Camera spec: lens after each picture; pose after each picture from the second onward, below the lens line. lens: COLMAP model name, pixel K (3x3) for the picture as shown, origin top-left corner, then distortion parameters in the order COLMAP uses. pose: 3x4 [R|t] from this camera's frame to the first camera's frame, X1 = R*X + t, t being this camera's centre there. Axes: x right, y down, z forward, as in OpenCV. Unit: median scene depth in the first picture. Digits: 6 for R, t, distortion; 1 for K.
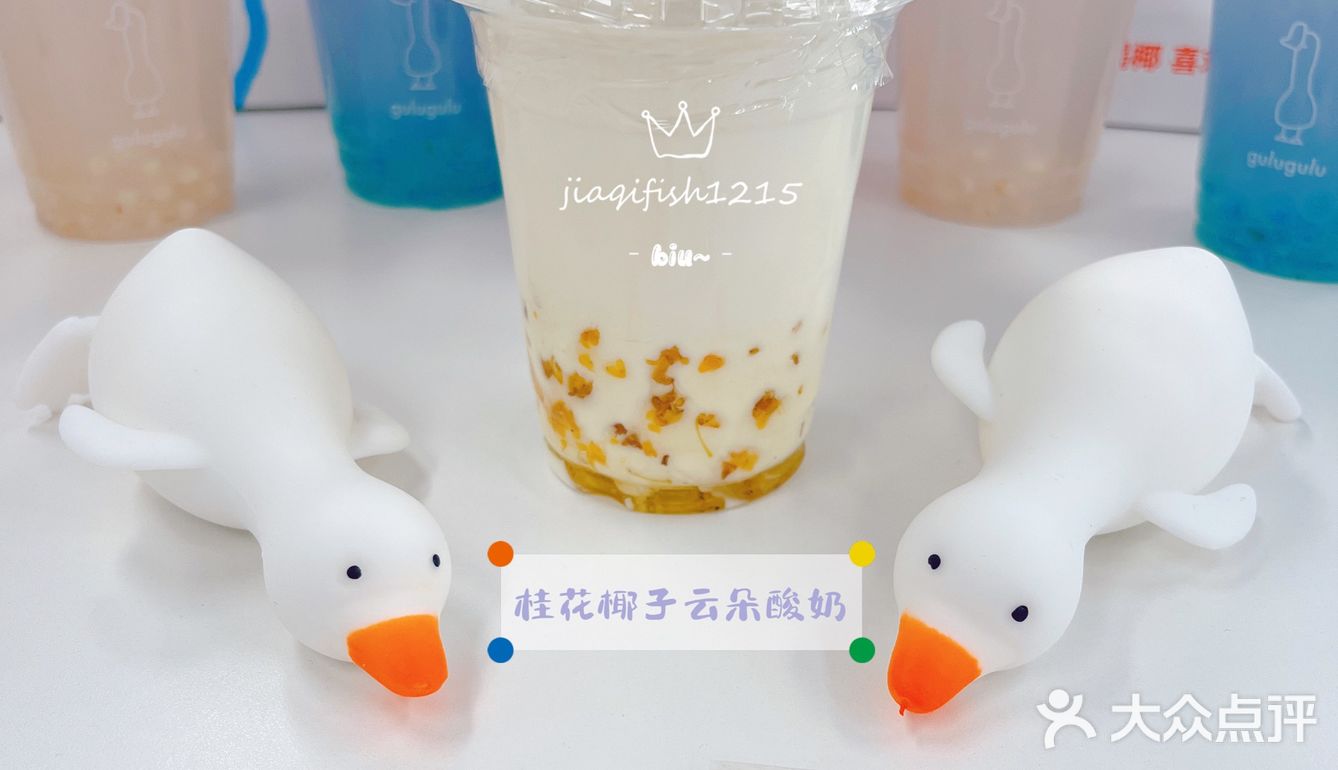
lens RADIAL K [[1449.2, 0, 709.6], [0, 1449.2, 415.8], [0, 0, 1]] dist [0.001185, 0.007747]
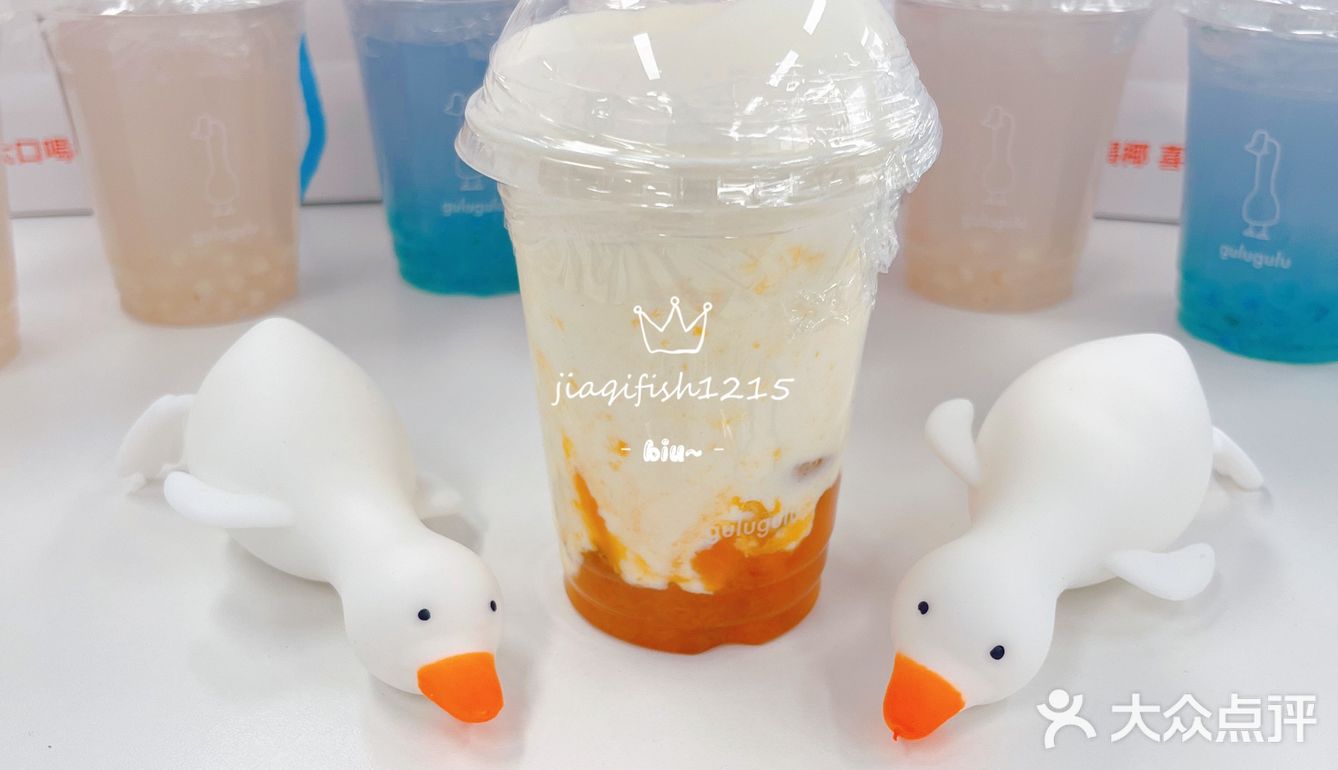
lens RADIAL K [[1482.8, 0, 726.0], [0, 1482.8, 388.6], [0, 0, 1]] dist [0.014113, 0.015734]
pose [[0.999988, 0.000273, -0.004843, 0.001987], [-0.000613, 0.997523, -0.070338, 0.006080], [0.004812, 0.070341, 0.997511, -0.121109]]
